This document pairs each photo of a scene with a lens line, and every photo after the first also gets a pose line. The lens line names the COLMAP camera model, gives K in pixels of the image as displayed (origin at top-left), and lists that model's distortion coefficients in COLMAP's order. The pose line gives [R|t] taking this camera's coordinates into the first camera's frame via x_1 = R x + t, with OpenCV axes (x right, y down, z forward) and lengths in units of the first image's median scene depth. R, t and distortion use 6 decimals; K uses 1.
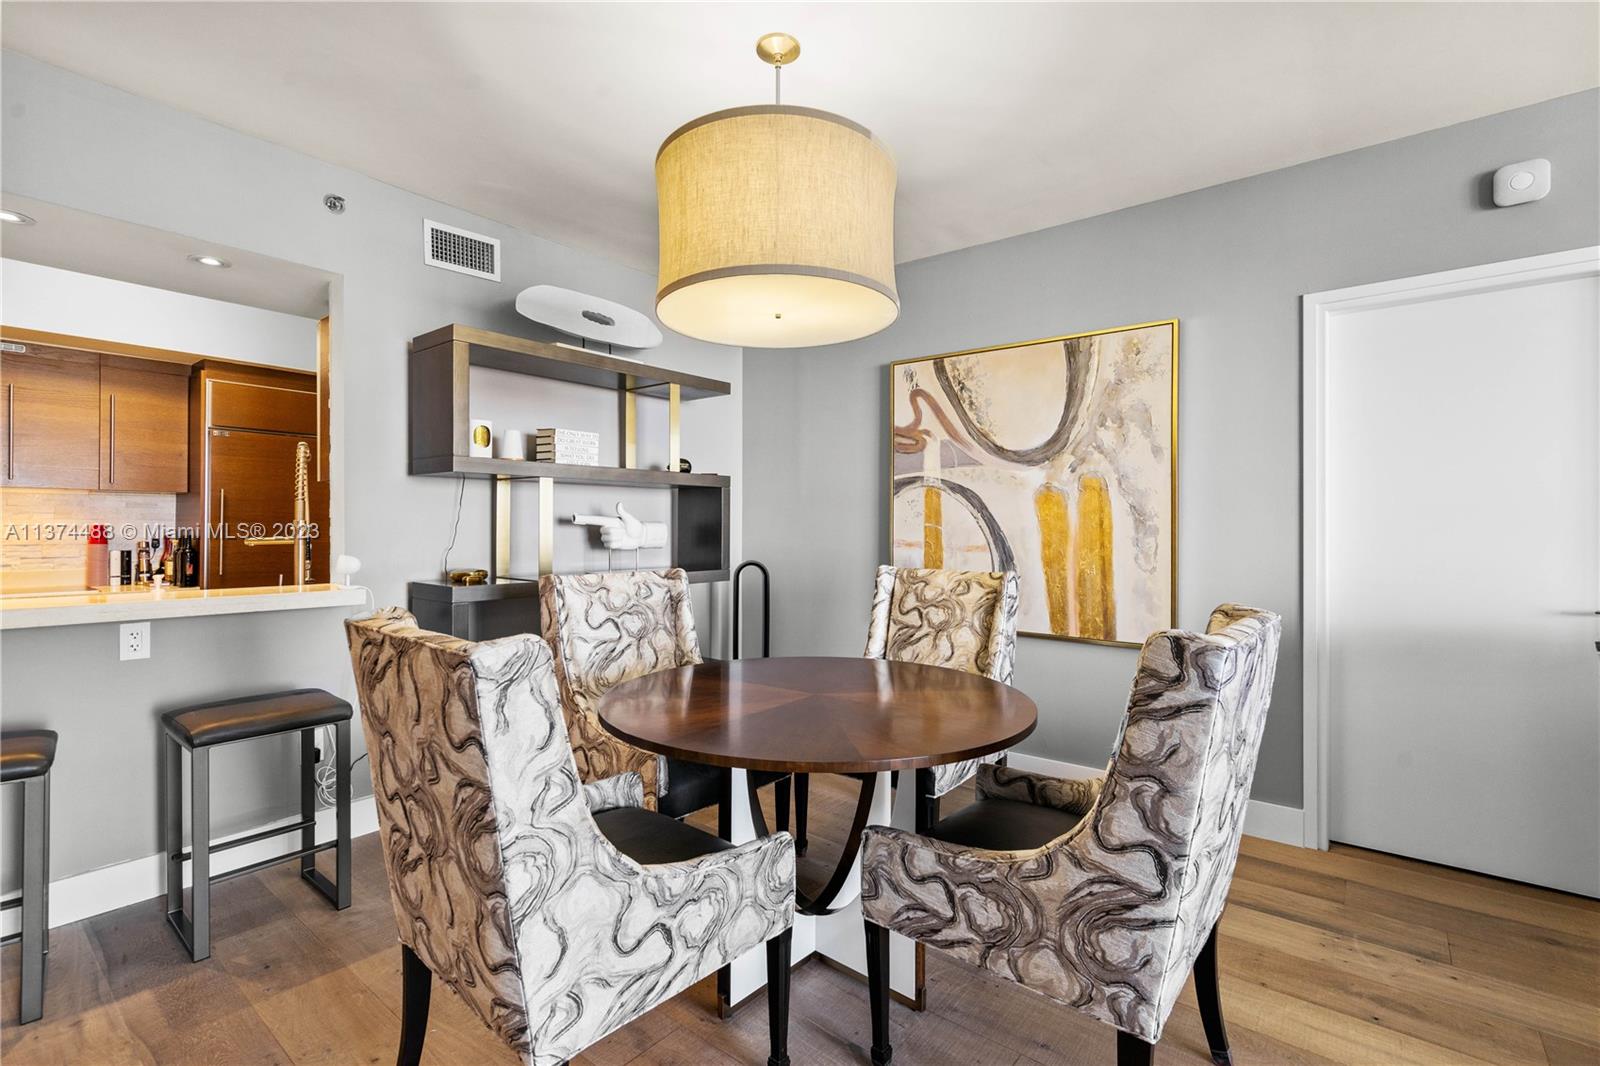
lens RADIAL K [[717.7, 0, 798.8], [0, 717.7, 528.4], [0, 0, 1]] dist [-0.004714, -0.000095]
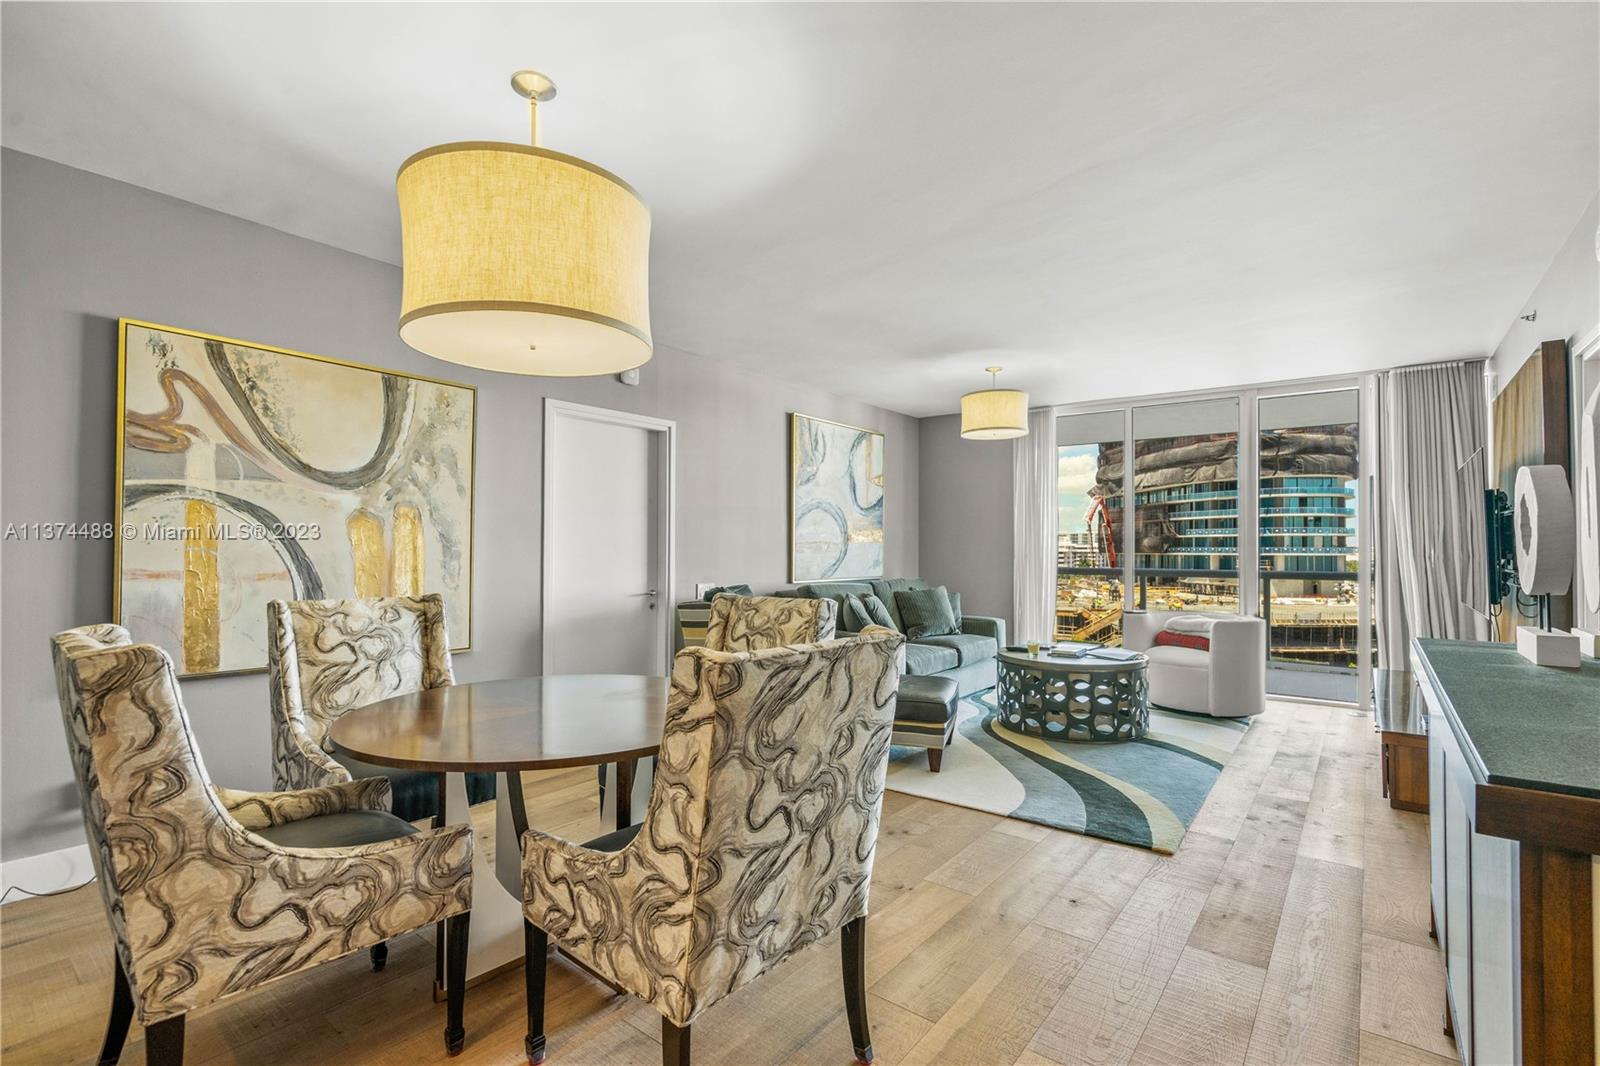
lens RADIAL K [[717.7, 0, 795.0], [0, 717.7, 542.7], [0, 0, 1]] dist [-0.004714, -0.000095]
pose [[-0.000249, 0.012210, 0.999925, -0.630011], [-0.000209, 0.999925, -0.012210, -0.002652], [-1.000000, -0.000212, -0.000246, 0.374246]]
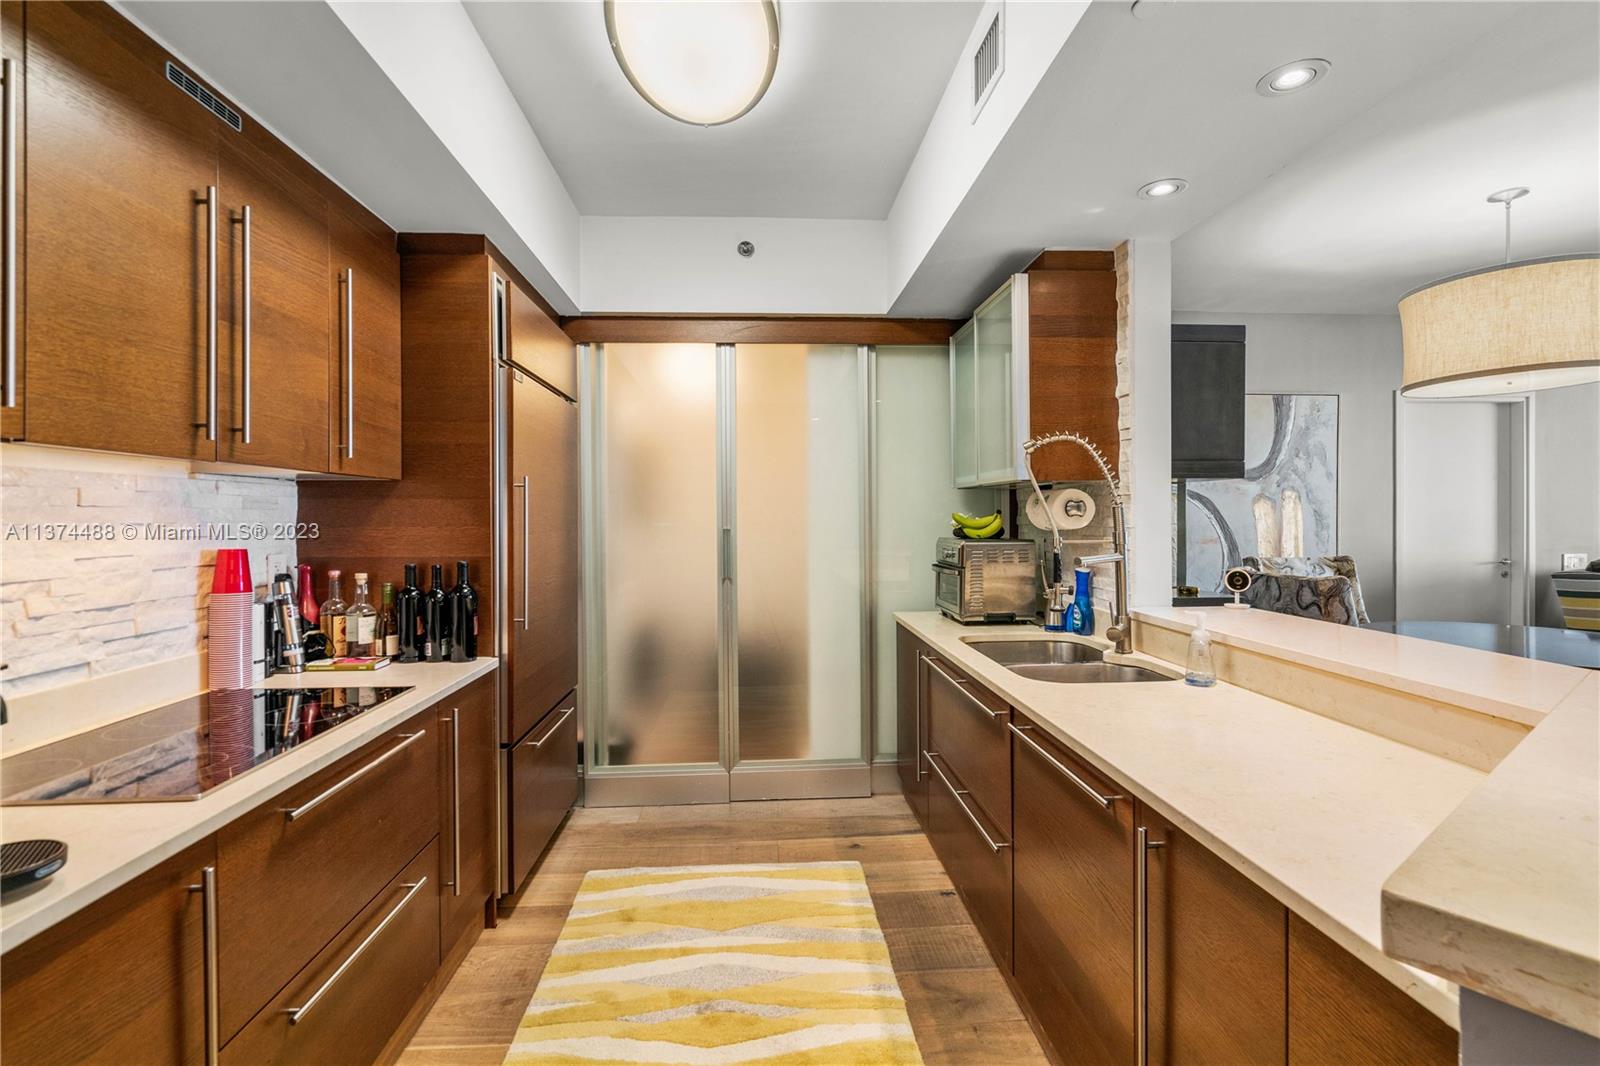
lens RADIAL K [[717.7, 0, 798.2], [0, 717.7, 520.0], [0, 0, 1]] dist [-0.004714, -0.000095]
pose [[0.744896, -0.010668, 0.667095, -1.228053], [0.010747, 0.999934, 0.003990, -0.025082], [-0.667094, 0.004197, 0.744962, 0.530036]]
